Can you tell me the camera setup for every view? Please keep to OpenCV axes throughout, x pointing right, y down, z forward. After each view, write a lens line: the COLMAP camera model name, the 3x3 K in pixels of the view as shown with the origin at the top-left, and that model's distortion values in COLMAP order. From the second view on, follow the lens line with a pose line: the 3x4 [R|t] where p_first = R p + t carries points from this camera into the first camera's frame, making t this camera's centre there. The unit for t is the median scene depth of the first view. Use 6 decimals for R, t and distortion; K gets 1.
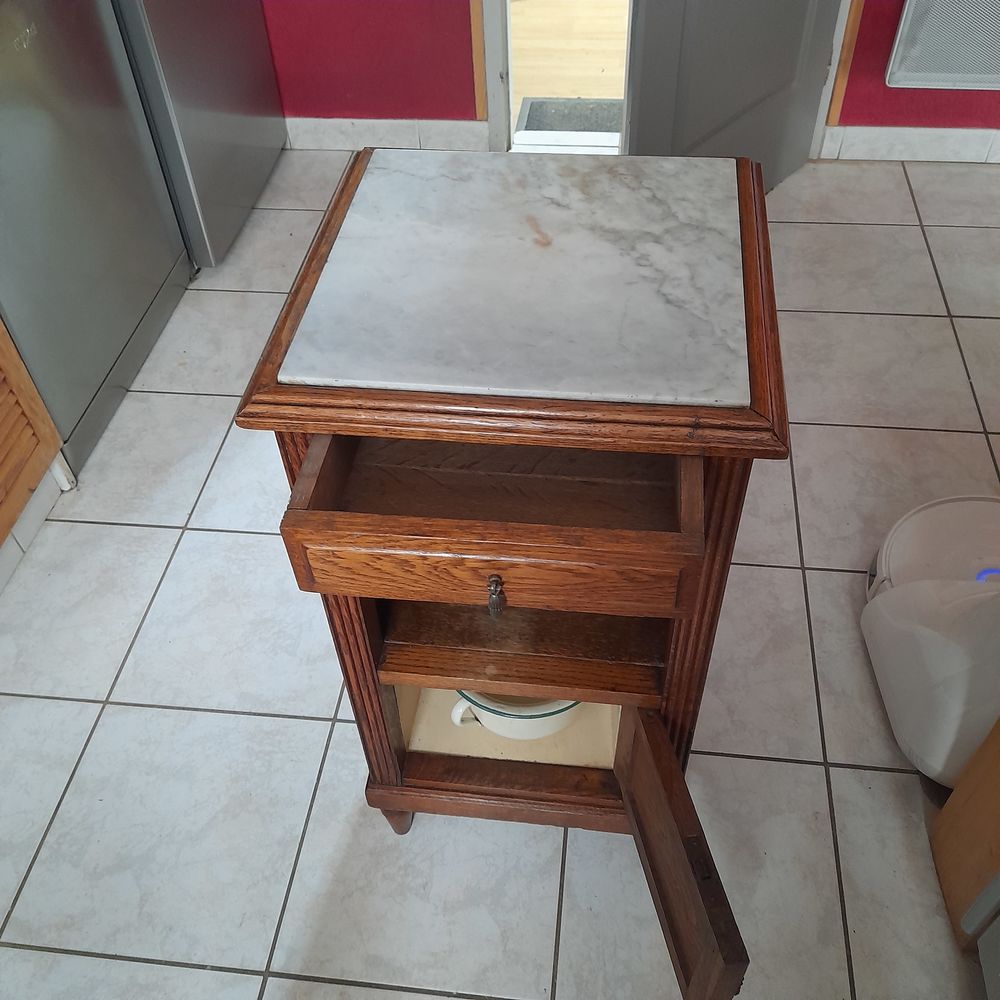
lens RADIAL K [[978.9, 0, 494.9], [0, 978.9, 516.2], [0, 0, 1]] dist [0.048059, -0.036743]
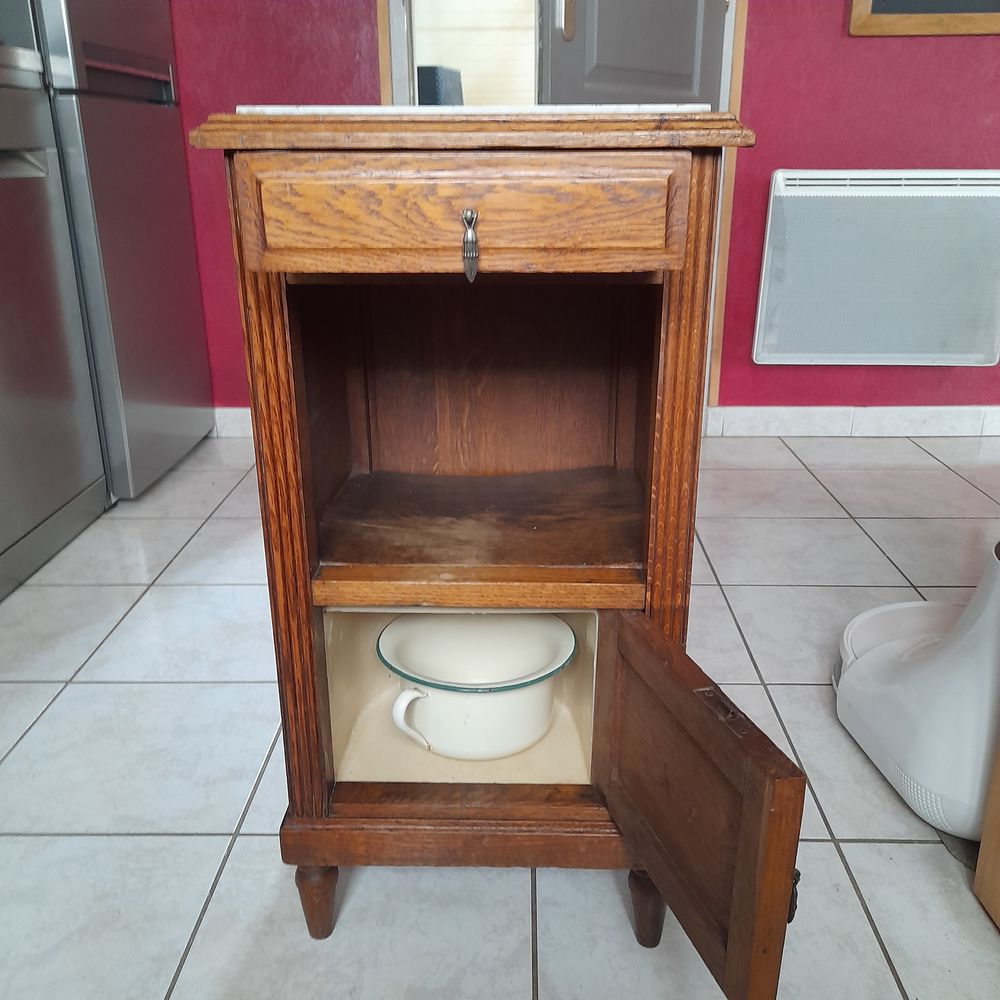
lens RADIAL K [[978.0, 0, 497.4], [0, 978.0, 519.2], [0, 0, 1]] dist [0.057315, -0.063456]
pose [[0.994552, -0.003121, 0.104195, -0.036362], [0.050120, 0.890754, -0.451713, 0.376049], [-0.091403, 0.454475, 0.886058, 0.159171]]
